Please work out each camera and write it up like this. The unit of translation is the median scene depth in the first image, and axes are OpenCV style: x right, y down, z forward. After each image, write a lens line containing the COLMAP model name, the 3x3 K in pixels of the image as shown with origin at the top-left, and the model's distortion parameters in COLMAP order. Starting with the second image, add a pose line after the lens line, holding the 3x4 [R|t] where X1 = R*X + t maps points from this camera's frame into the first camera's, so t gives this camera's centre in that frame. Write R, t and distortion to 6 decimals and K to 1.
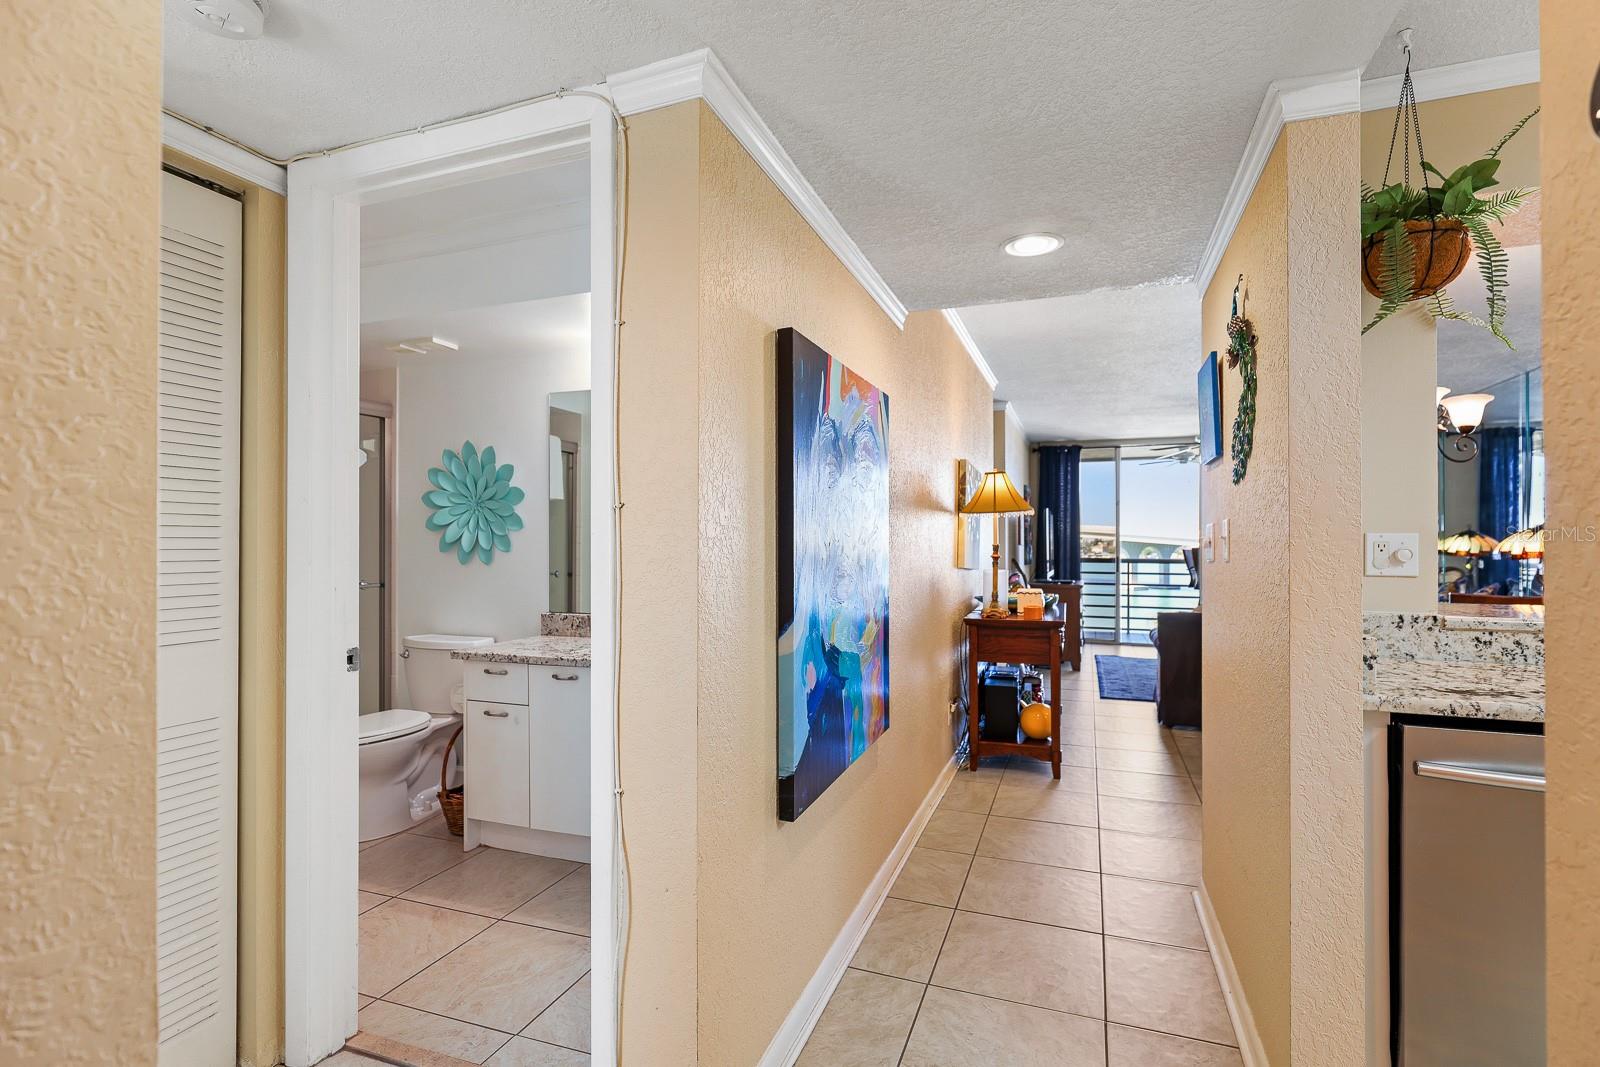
lens RADIAL K [[759.3, 0, 805.7], [0, 759.3, 541.8], [0, 0, 1]] dist [0.001687, -0.001192]
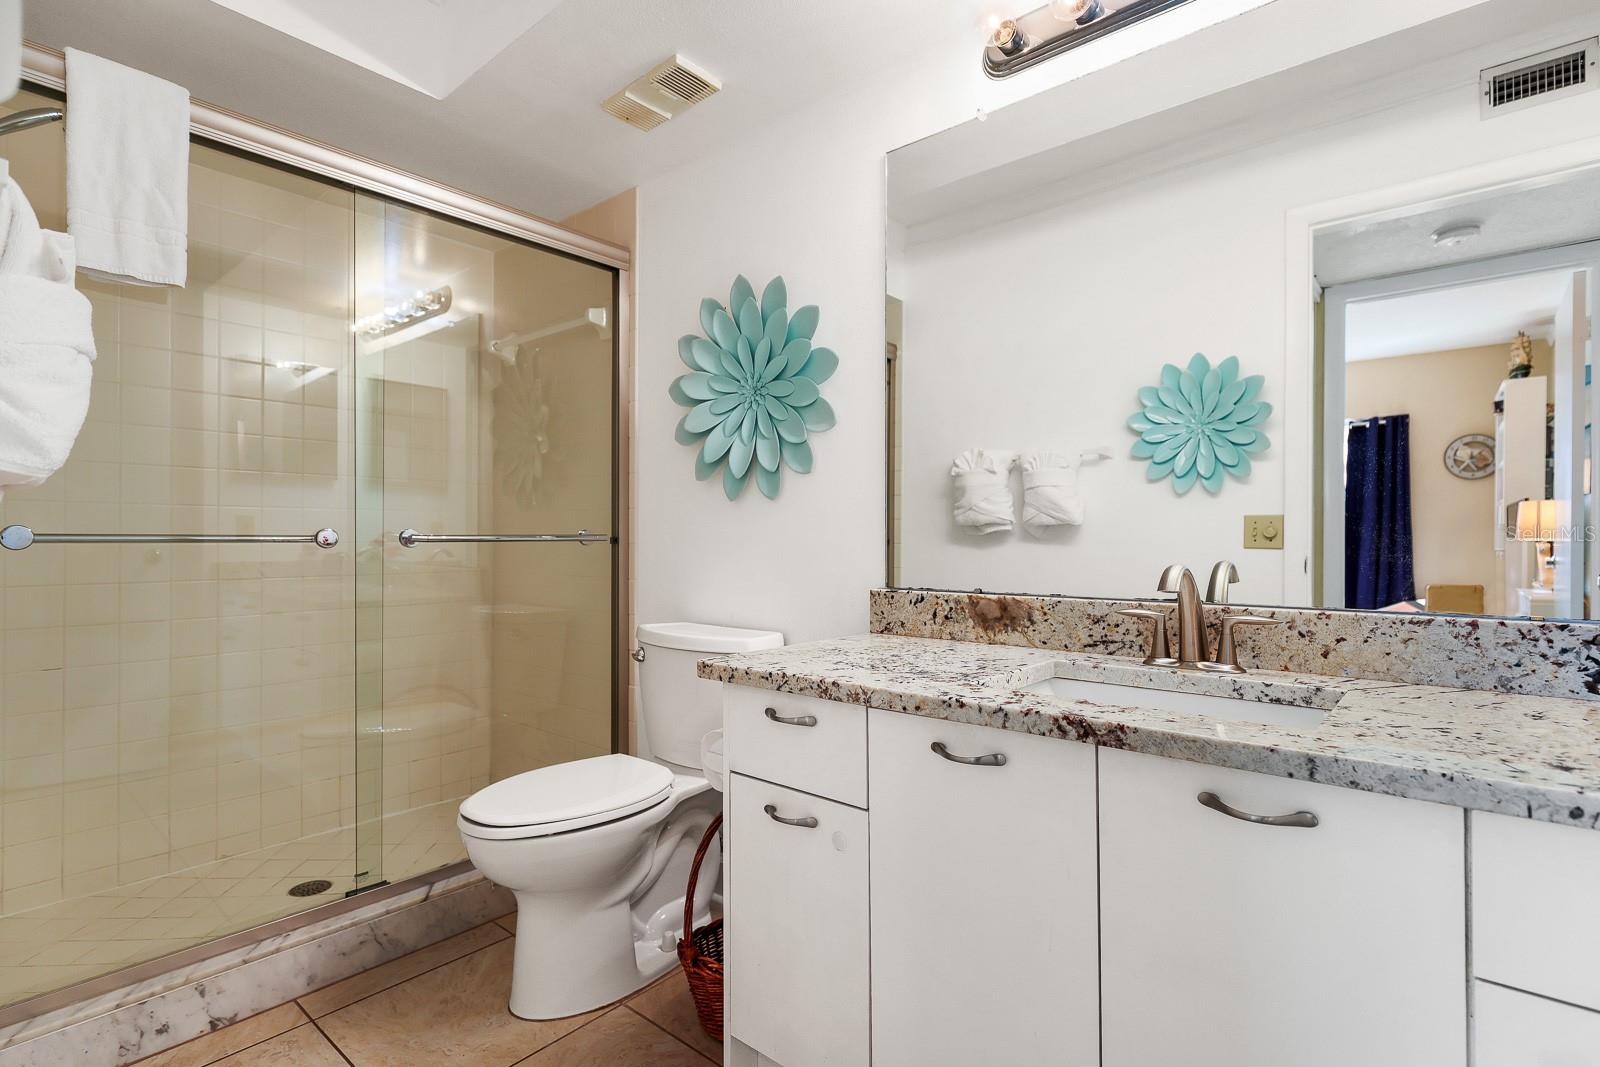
lens RADIAL K [[759.3, 0, 805.7], [0, 759.3, 541.8], [0, 0, 1]] dist [0.001687, -0.001192]
pose [[0.939140, 0.002702, -0.343525, -0.216899], [-0.002556, 0.999996, 0.000876, 0.062718], [0.343526, 0.000055, 0.939143, 0.515097]]
